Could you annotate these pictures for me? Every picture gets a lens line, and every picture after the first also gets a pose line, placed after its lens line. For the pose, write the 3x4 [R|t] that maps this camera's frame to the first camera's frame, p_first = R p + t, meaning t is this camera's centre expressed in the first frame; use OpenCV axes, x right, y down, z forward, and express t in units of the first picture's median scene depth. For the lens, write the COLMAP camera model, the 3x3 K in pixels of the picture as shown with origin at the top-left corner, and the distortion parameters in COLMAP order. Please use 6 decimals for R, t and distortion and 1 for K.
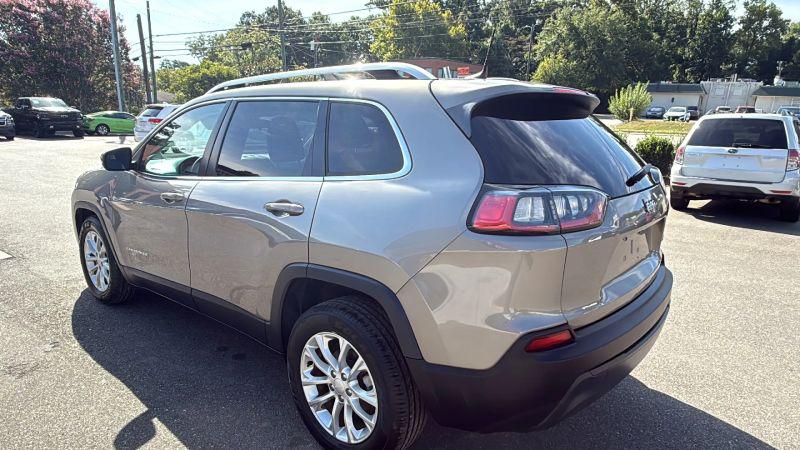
lens RADIAL K [[535.7, 0, 396.2], [0, 535.7, 230.5], [0, 0, 1]] dist [0.002729, 0.001495]
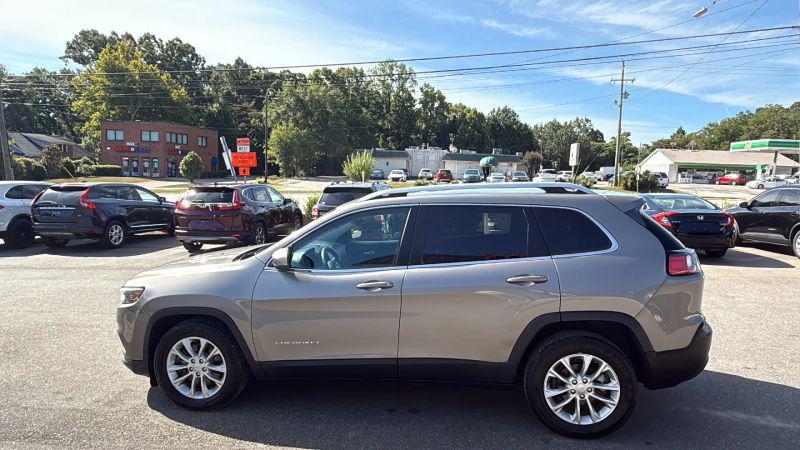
lens RADIAL K [[551.7, 0, 400.0], [0, 551.7, 225.0], [0, 0, 1]] dist [-0.004443, -0.004659]
pose [[0.827330, -0.071014, 0.557210, -0.143587], [0.134022, 0.988283, -0.073039, -0.013808], [-0.545494, 0.135106, 0.827153, -0.011623]]
